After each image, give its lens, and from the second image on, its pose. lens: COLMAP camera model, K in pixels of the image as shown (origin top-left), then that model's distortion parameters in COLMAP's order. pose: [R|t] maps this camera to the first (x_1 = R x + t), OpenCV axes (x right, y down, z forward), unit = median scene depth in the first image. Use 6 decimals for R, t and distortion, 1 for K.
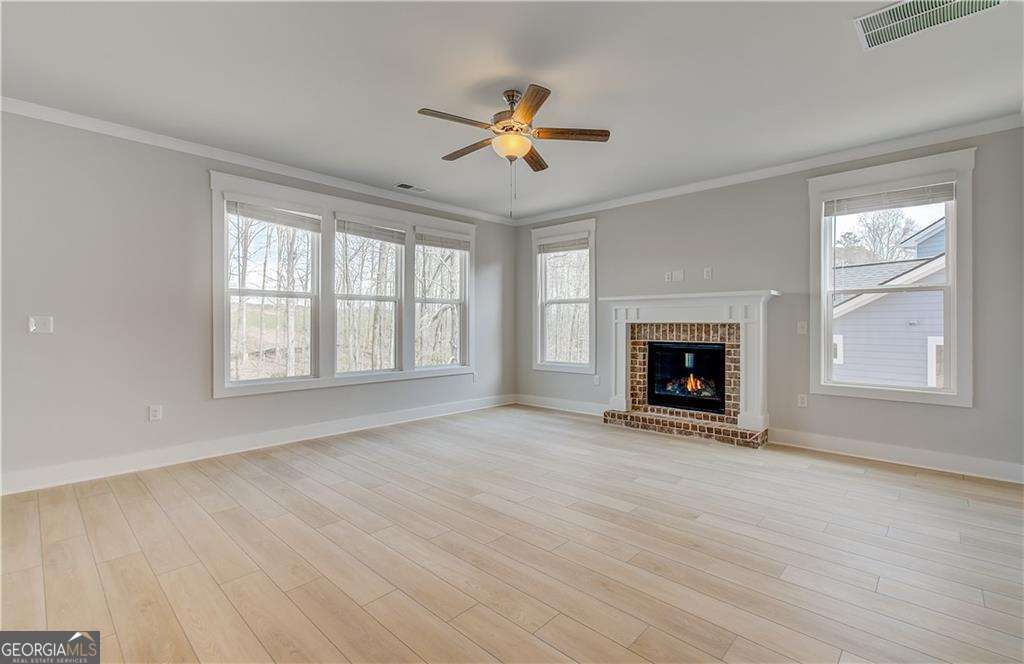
lens RADIAL K [[462.2, 0, 510.1], [0, 462.2, 322.1], [0, 0, 1]] dist [0.000105, 0.000274]
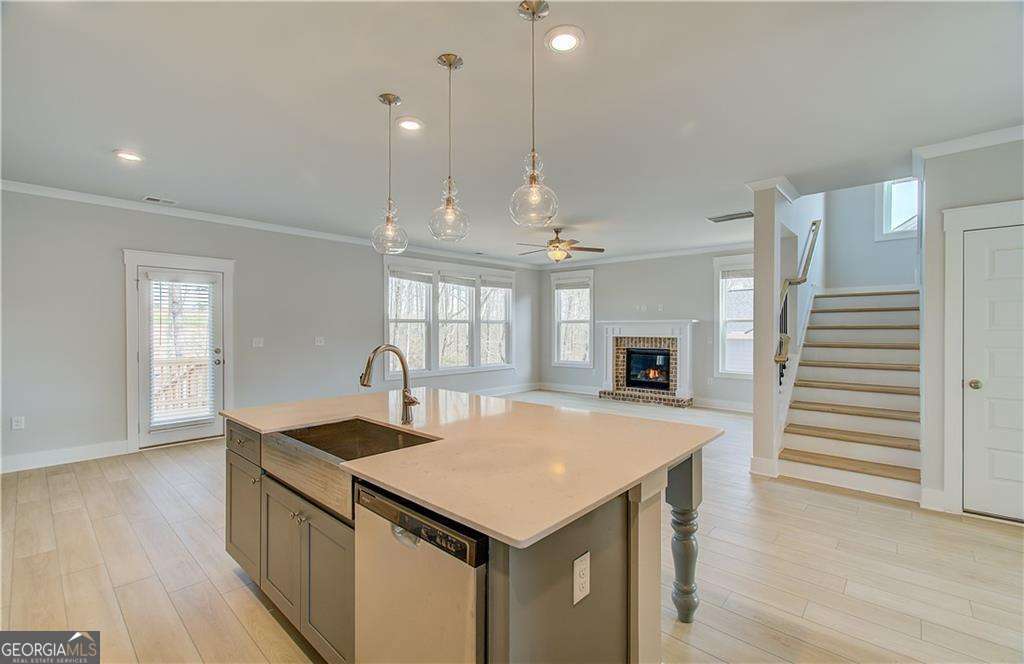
lens RADIAL K [[449.6, 0, 517.0], [0, 449.6, 329.6], [0, 0, 1]] dist [-0.000988, 0.000088]
pose [[0.999490, -0.000587, 0.031927, -0.138284], [0.000297, 0.999958, 0.009116, -0.037696], [-0.031931, -0.009101, 0.999449, -0.577746]]
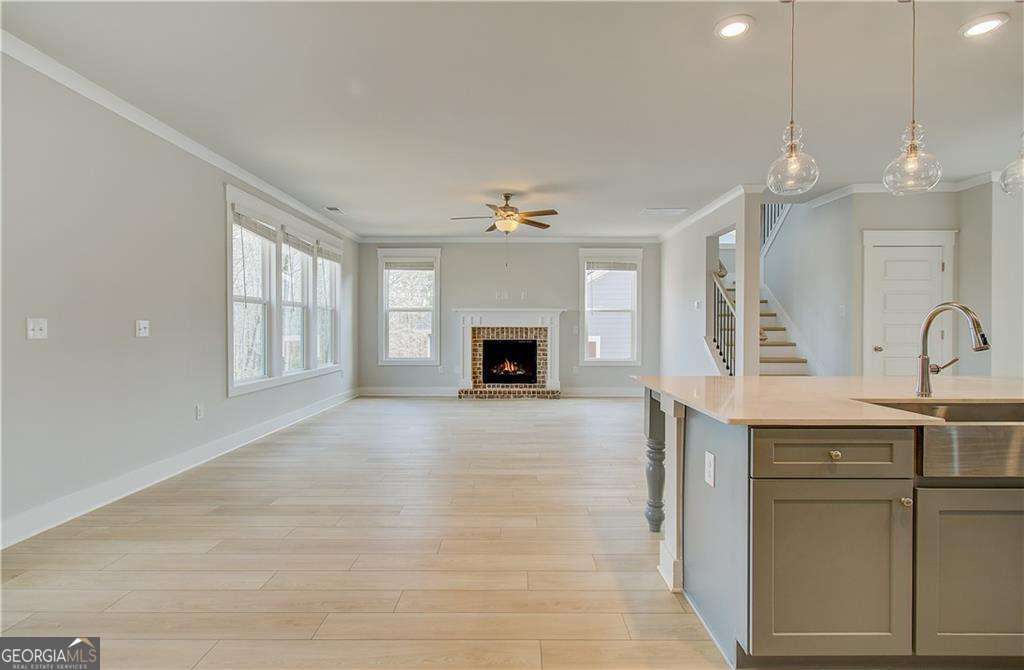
lens RADIAL K [[513.6, 0, 512.0], [0, 513.6, 335.0], [0, 0, 1]] dist [0.001491, 0.000617]
pose [[0.734172, -0.009064, 0.678903, -0.743901], [-0.003780, 0.999841, 0.017437, -0.001942], [-0.678953, -0.015368, 0.734021, -0.247444]]
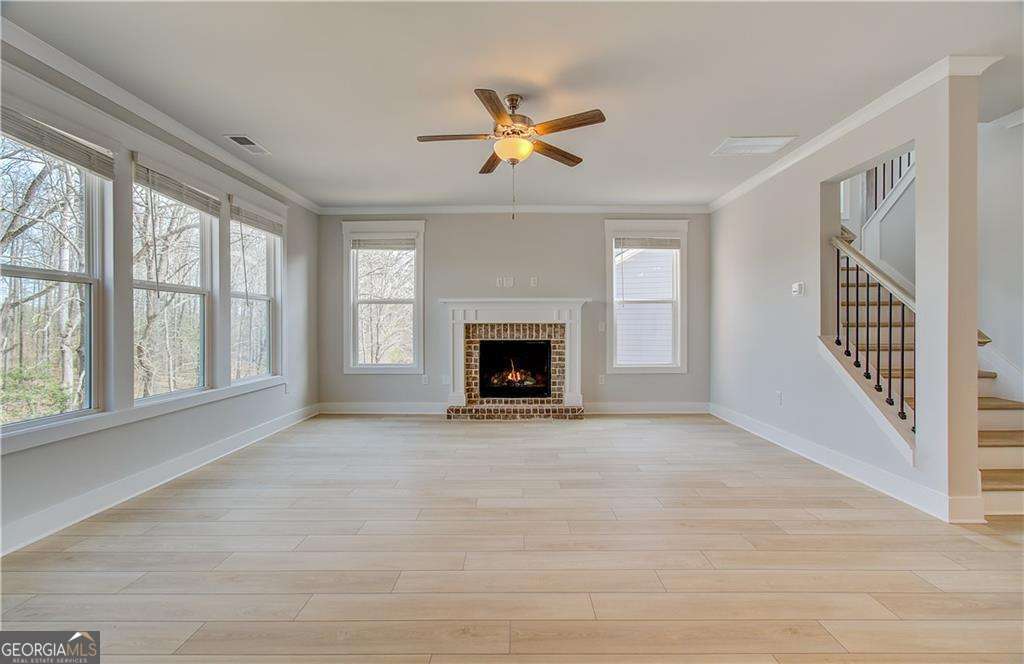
lens RADIAL K [[455.6, 0, 511.5], [0, 455.6, 323.3], [0, 0, 1]] dist [-0.001650, 0.000194]
pose [[0.736029, 0.000064, 0.676950, -0.391476], [0.000090, 1.000000, -0.000193, 0.001412], [-0.676950, 0.000203, 0.736029, 0.151951]]
